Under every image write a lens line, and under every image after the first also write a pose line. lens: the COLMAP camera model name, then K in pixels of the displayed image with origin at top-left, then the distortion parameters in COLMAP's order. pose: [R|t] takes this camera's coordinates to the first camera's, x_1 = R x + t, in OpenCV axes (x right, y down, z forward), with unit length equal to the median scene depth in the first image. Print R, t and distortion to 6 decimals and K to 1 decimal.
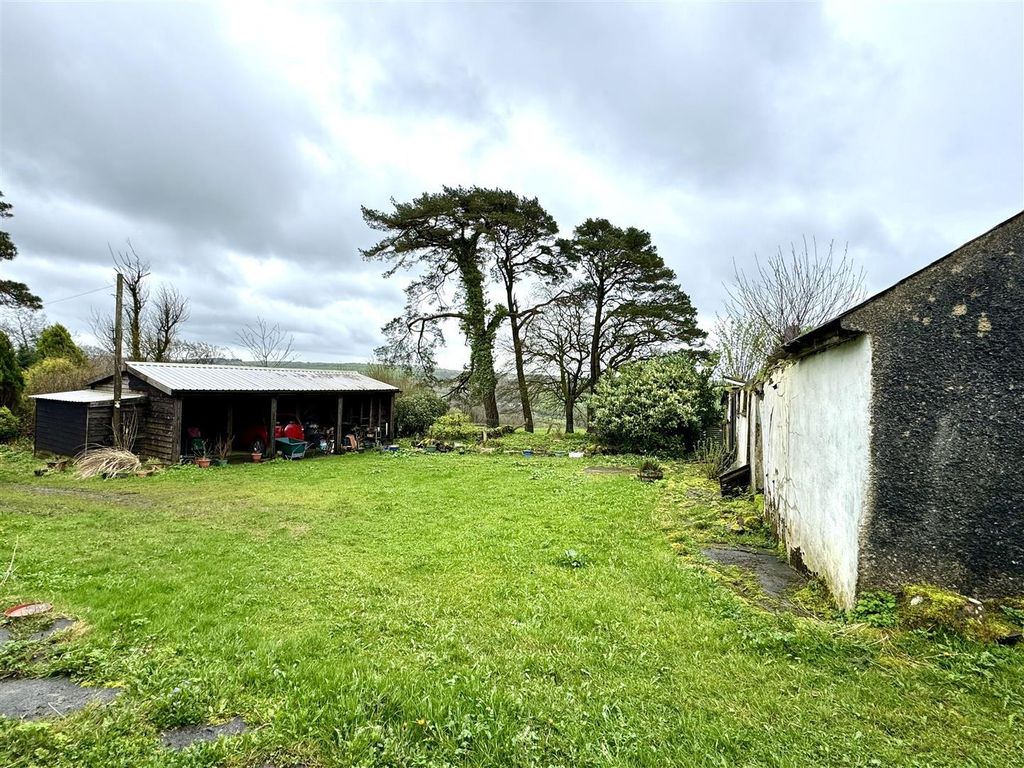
lens RADIAL K [[495.0, 0, 512.0], [0, 495.0, 384.0], [0, 0, 1]] dist [0.001108, 0.000177]
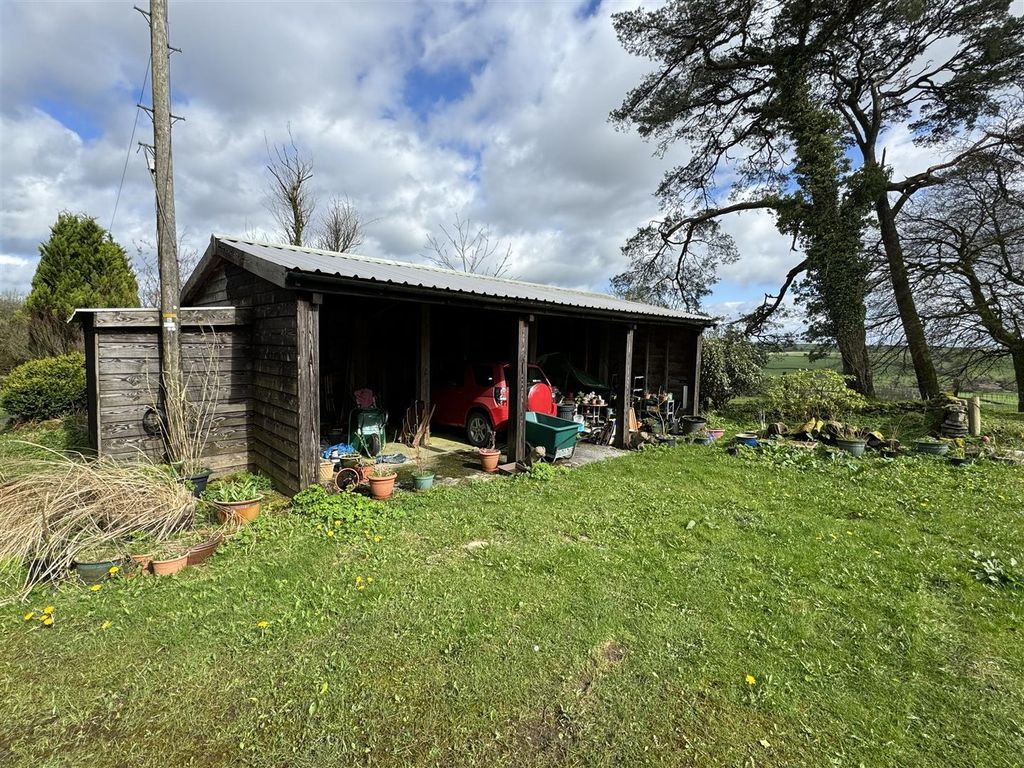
lens RADIAL K [[422.6, 0, 512.0], [0, 422.6, 384.0], [0, 0, 1]] dist [-0.000434, 0.000390]
pose [[0.962379, 0.000467, -0.271709, -0.275993], [0.015234, 0.998333, 0.055674, 0.043918], [0.271282, -0.057718, 0.960768, 0.455097]]
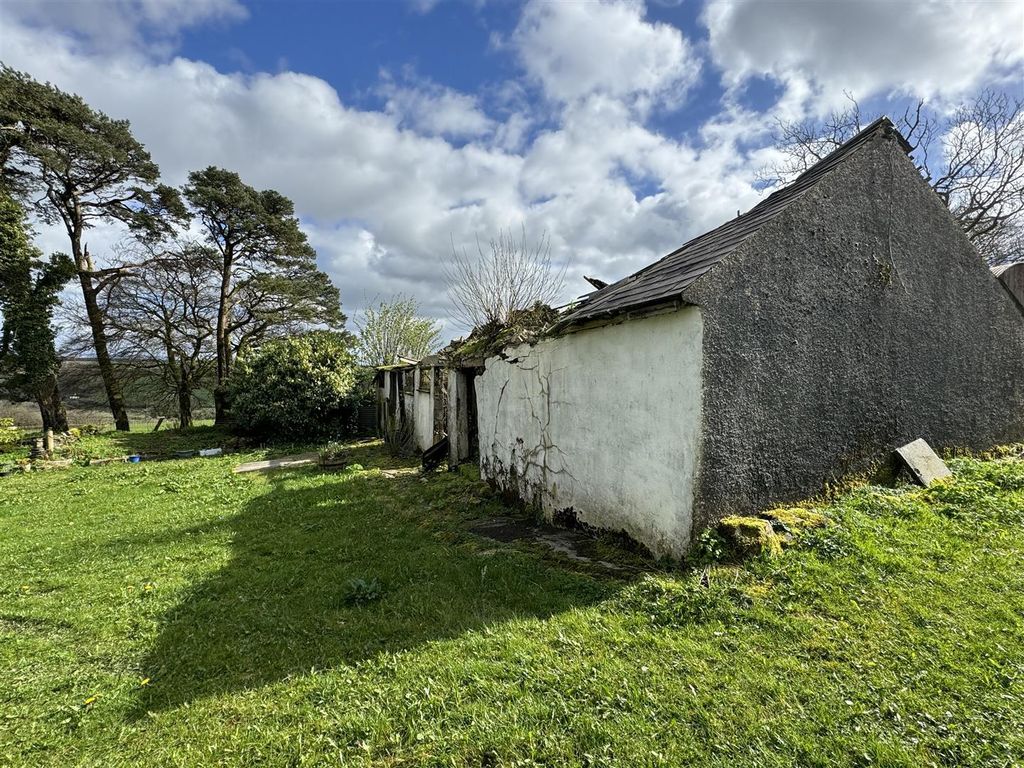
lens RADIAL K [[467.8, 0, 512.0], [0, 467.8, 384.0], [0, 0, 1]] dist [-0.003757, -0.000169]
pose [[0.710428, -0.034694, 0.702914, -0.040263], [0.010173, 0.999186, 0.039035, 0.003402], [-0.703696, -0.020581, 0.710203, 0.067563]]
